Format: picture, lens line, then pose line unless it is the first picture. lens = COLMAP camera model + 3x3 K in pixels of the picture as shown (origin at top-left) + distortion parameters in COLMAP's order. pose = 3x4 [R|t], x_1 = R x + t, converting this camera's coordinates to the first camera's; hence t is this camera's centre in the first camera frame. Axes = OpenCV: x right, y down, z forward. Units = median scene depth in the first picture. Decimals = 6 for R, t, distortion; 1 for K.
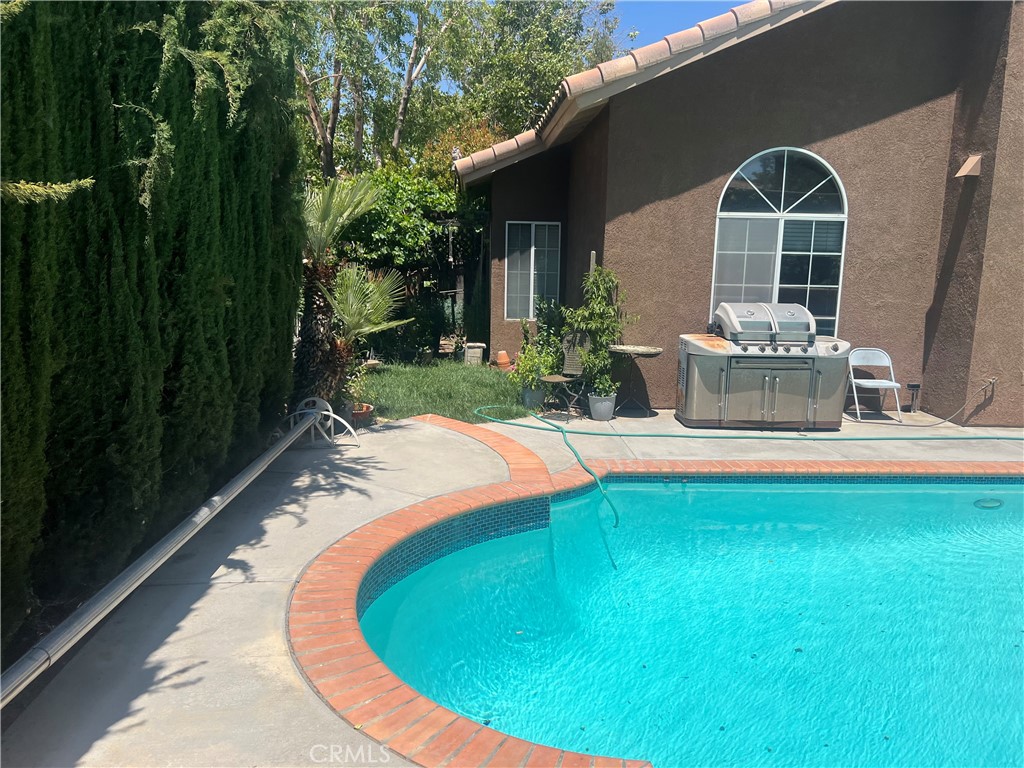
lens RADIAL K [[763.2, 0, 523.9], [0, 763.2, 385.2], [0, 0, 1]] dist [0.046786, -0.064116]
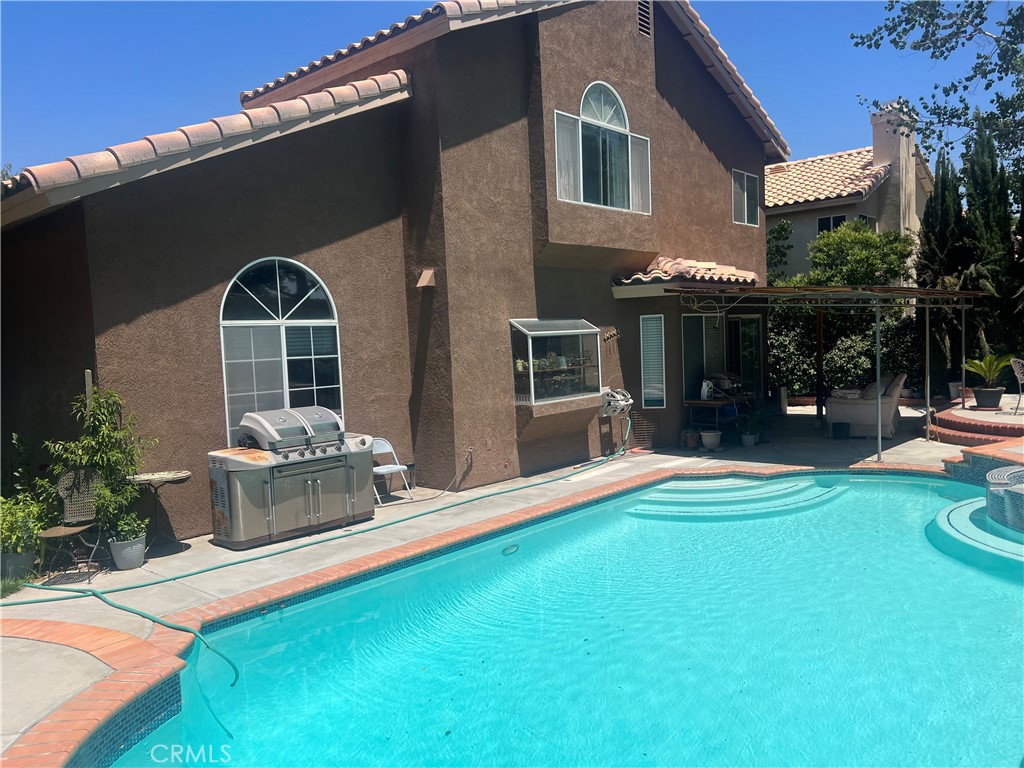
lens RADIAL K [[758.6, 0, 529.5], [0, 758.6, 390.9], [0, 0, 1]] dist [0.060016, -0.065391]
pose [[0.695237, -0.096109, 0.712326, -0.177565], [0.178805, 0.982992, -0.041888, -0.032334], [-0.696185, 0.156489, 0.700598, 0.080546]]
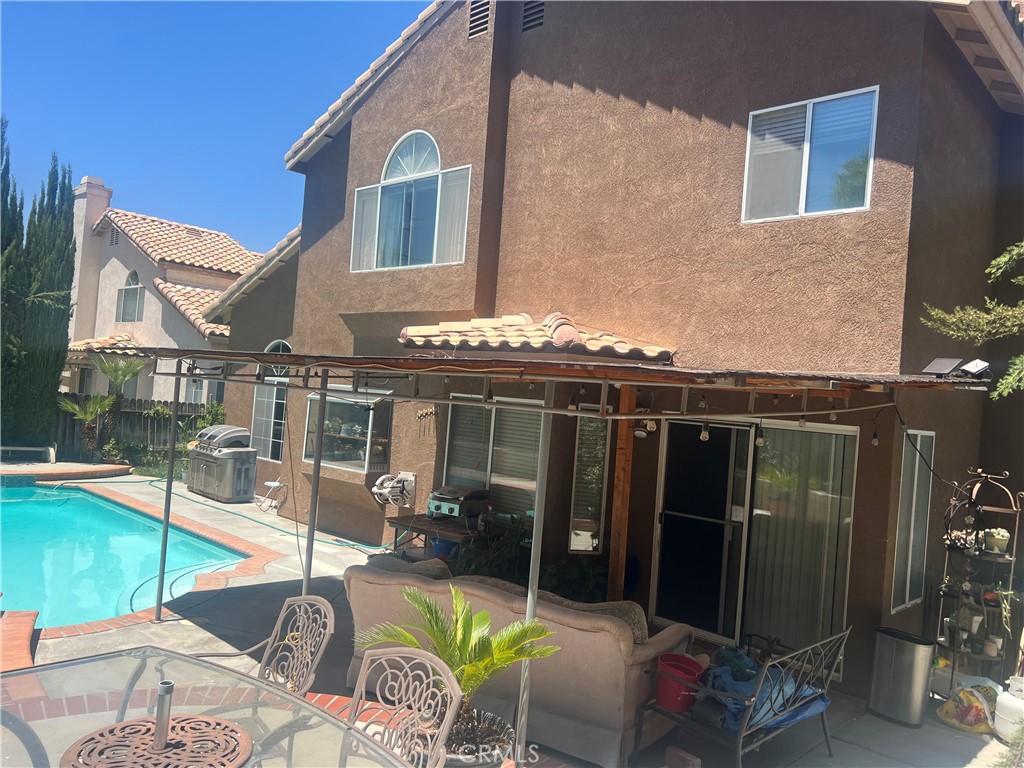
lens RADIAL K [[763.2, 0, 523.9], [0, 763.2, 385.2], [0, 0, 1]] dist [0.046786, -0.064116]
pose [[0.699509, 0.029328, -0.714022, 2.068444], [-0.189846, 0.970881, -0.146108, -0.068247], [0.688945, 0.237758, 0.684708, 0.244721]]
